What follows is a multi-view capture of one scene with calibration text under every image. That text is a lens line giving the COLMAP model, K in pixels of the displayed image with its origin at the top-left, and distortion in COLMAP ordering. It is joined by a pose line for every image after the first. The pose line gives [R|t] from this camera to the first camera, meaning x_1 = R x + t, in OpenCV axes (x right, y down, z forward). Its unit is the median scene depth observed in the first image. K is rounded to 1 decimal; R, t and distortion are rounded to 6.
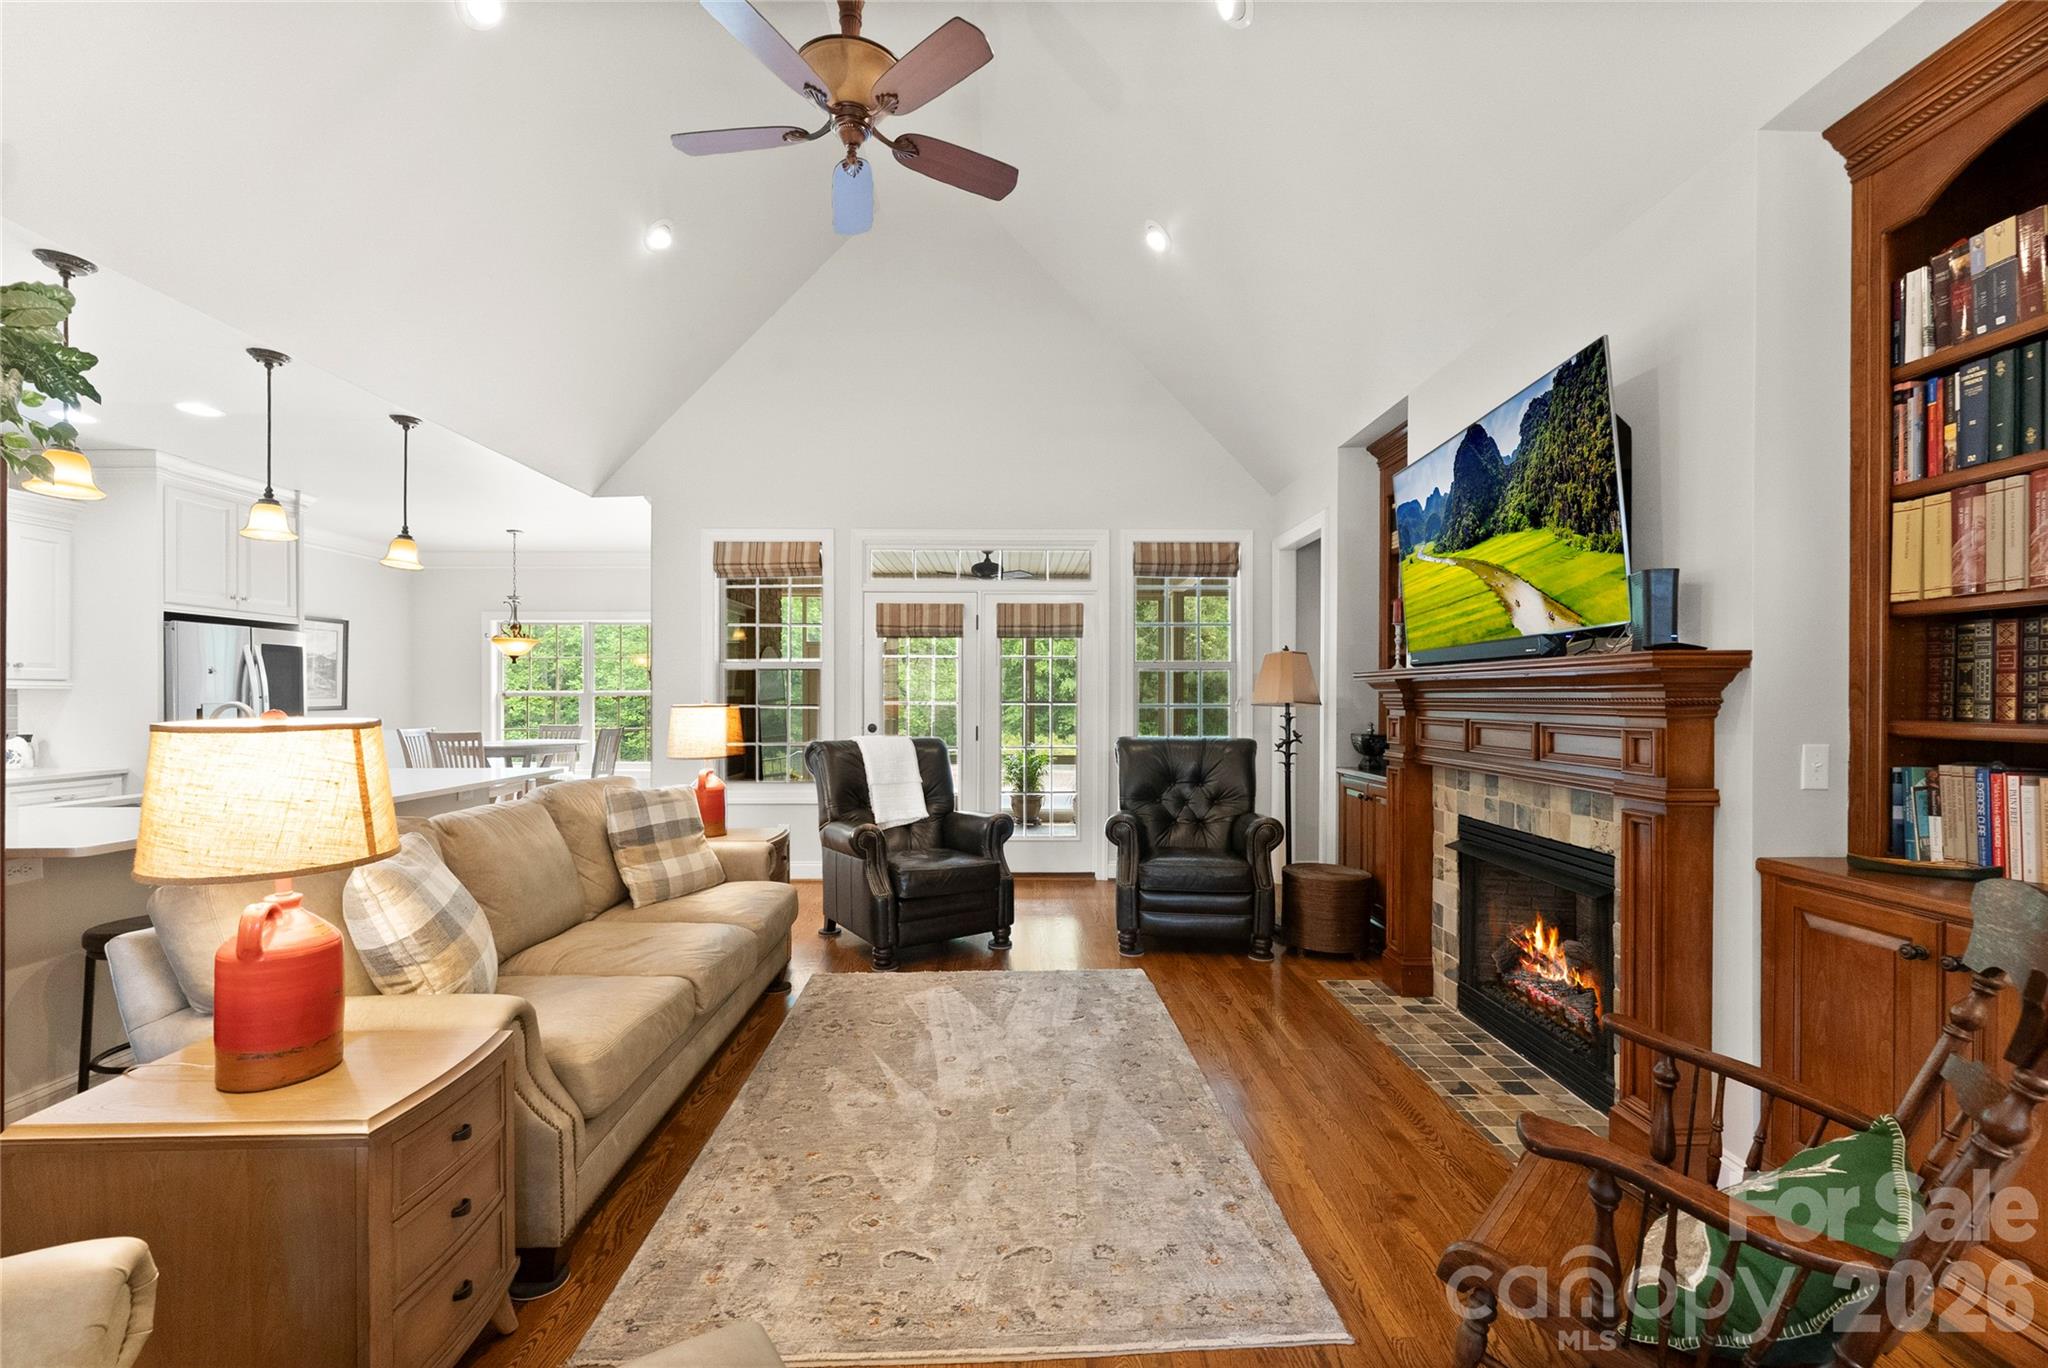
lens RADIAL K [[842.1, 0, 1000.4], [0, 842.1, 700.8], [0, 0, 1]] dist [0.000819, -0.000714]
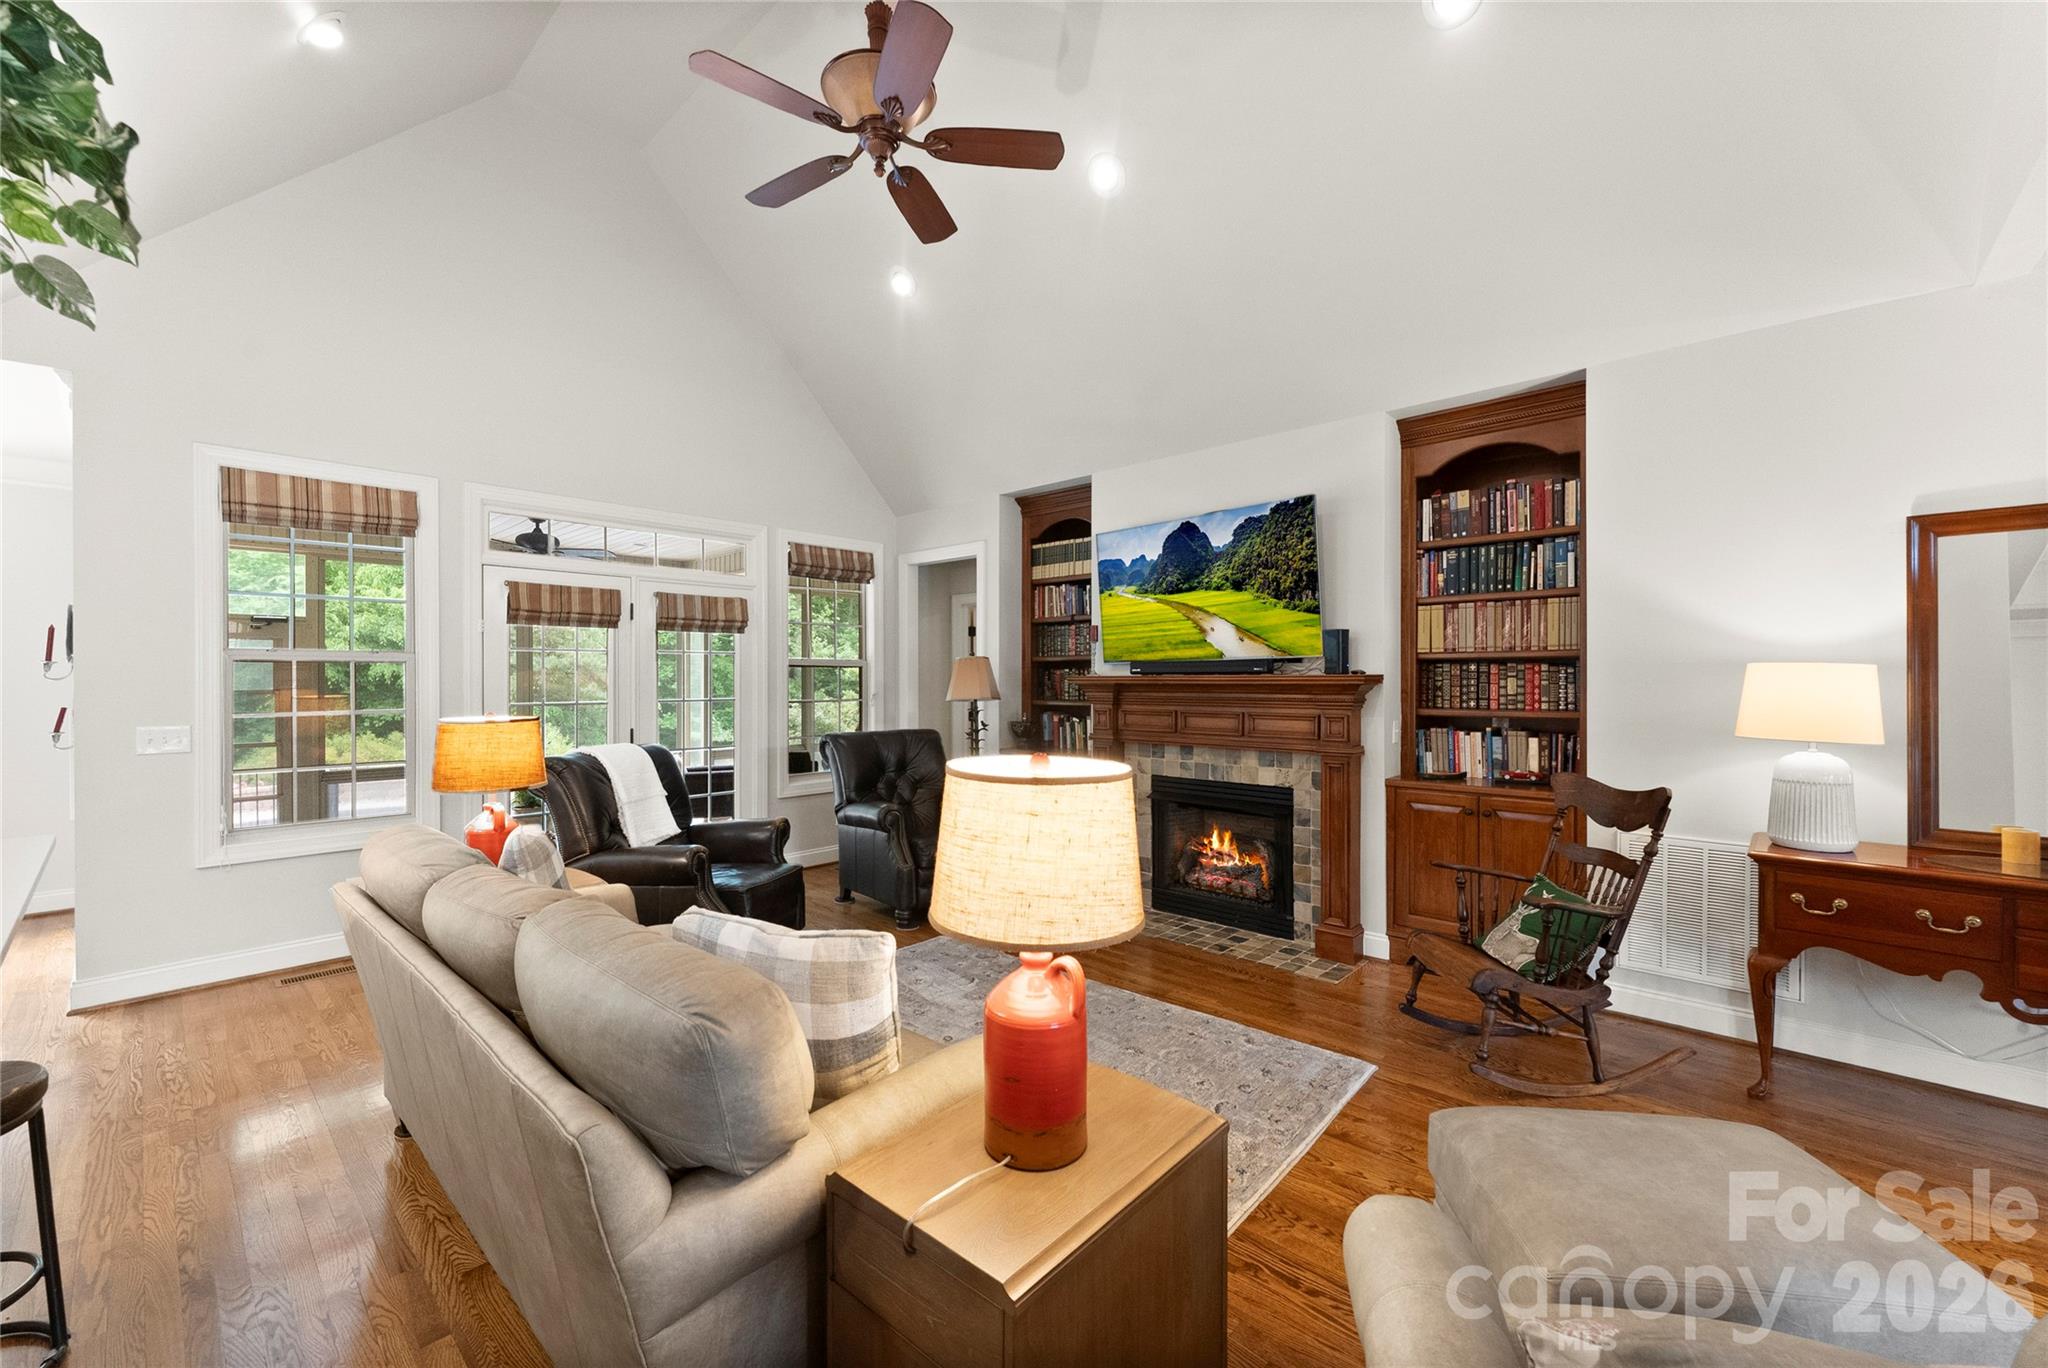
lens RADIAL K [[842.1, 0, 1018.5], [0, 842.1, 683.8], [0, 0, 1]] dist [0.000819, -0.000714]
pose [[0.683659, -0.007063, 0.729767, -0.776075], [0.006333, 0.999973, 0.003745, -0.034758], [-0.729774, 0.002062, 0.683685, 0.186036]]
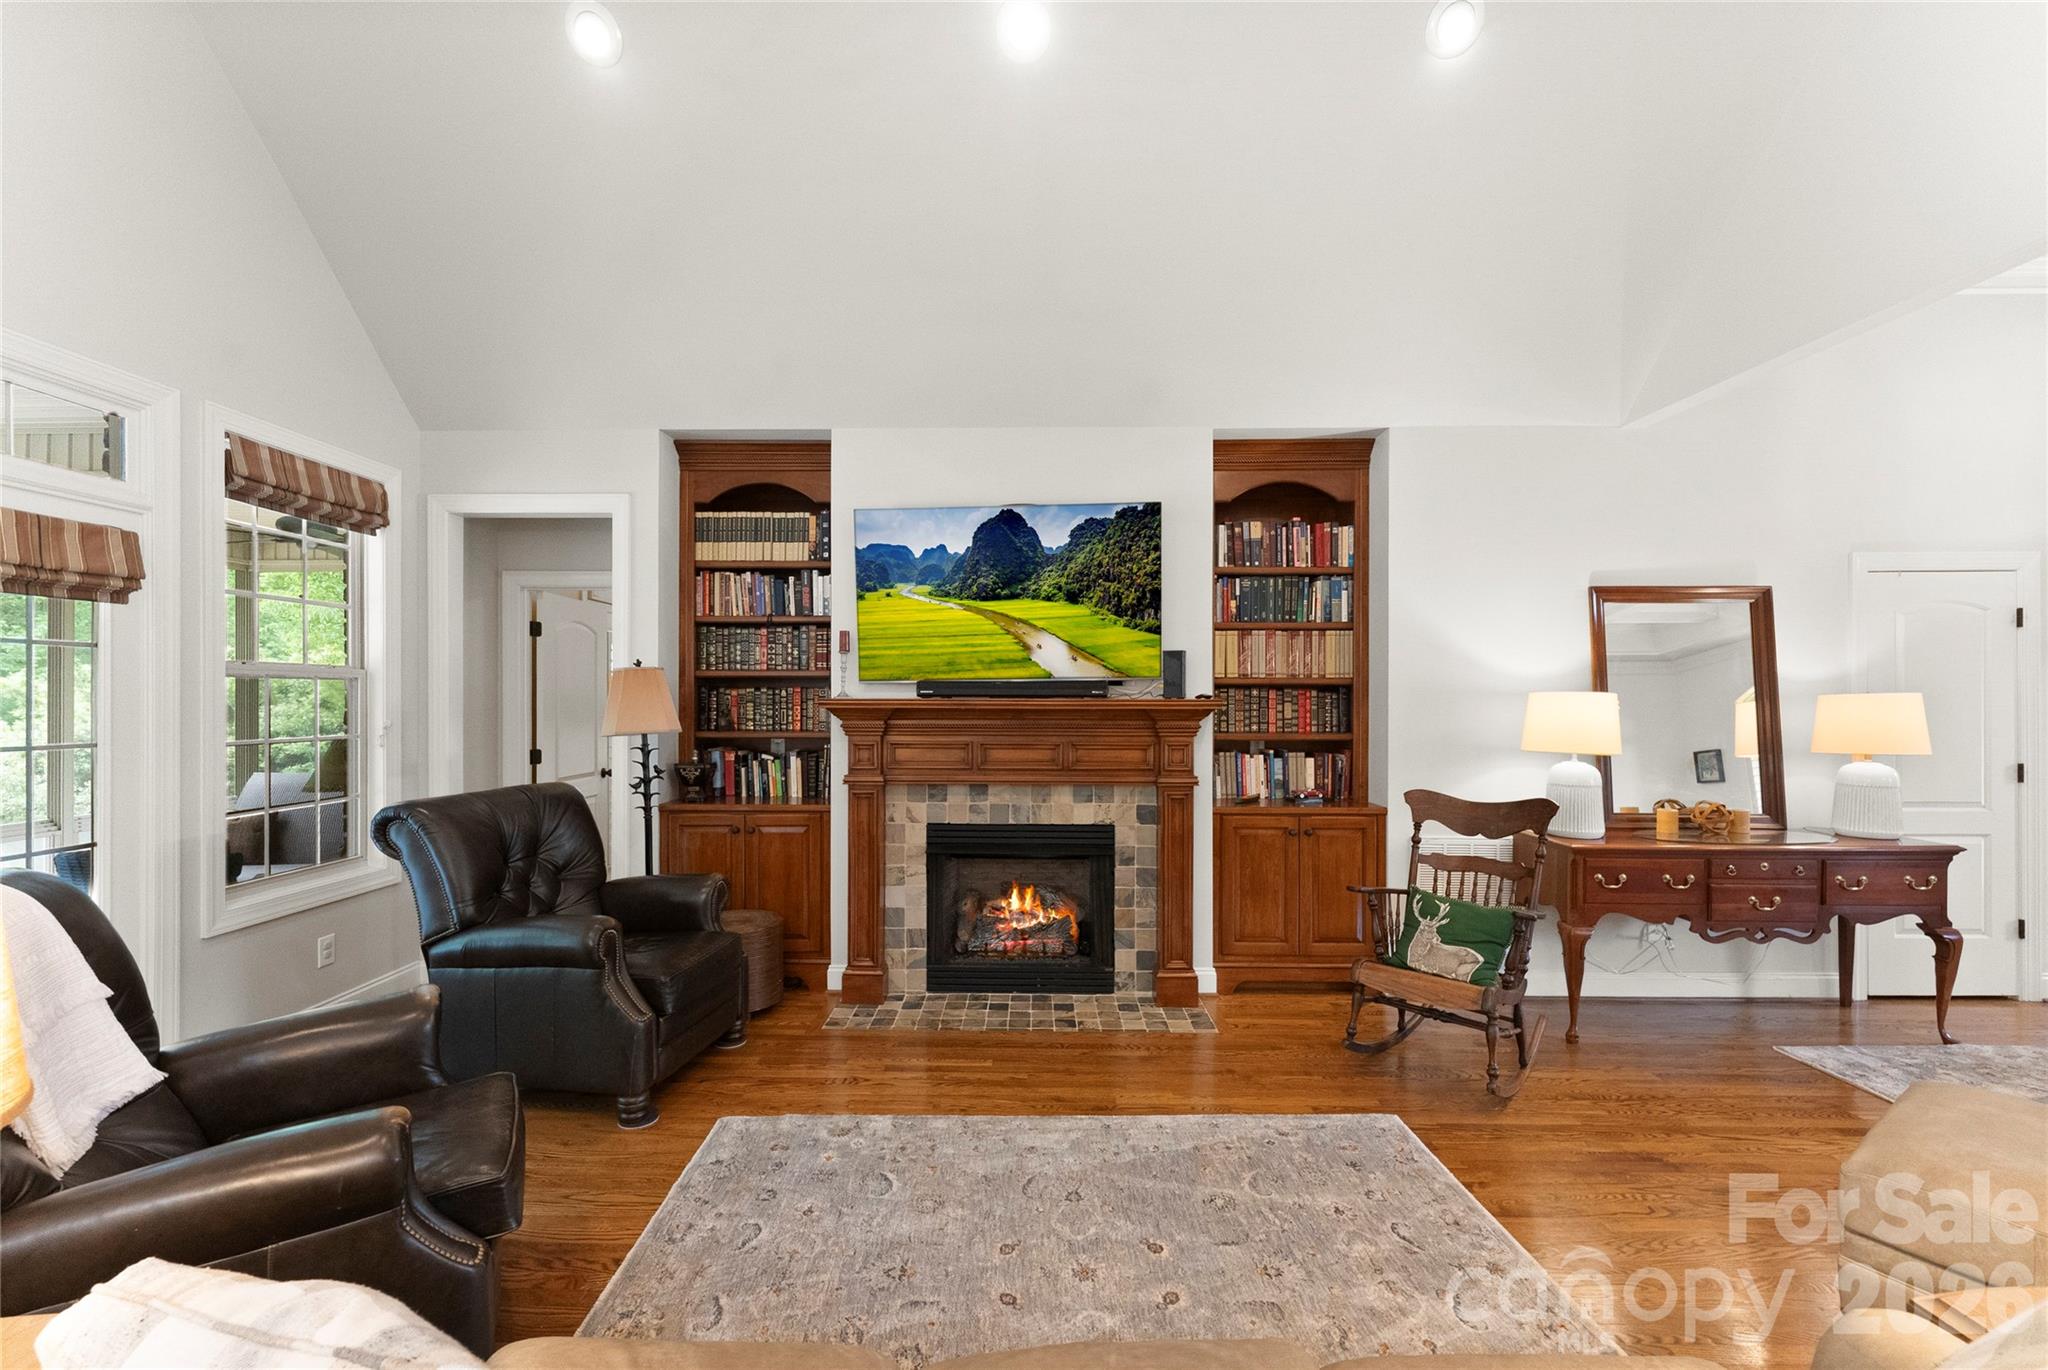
lens RADIAL K [[842.1, 0, 1021.0], [0, 842.1, 702.9], [0, 0, 1]] dist [0.000819, -0.000714]
pose [[0.004744, -0.006310, 0.999969, -0.702746], [0.001961, 0.999978, 0.006300, -0.044396], [-0.999987, 0.001931, 0.004756, 0.982173]]
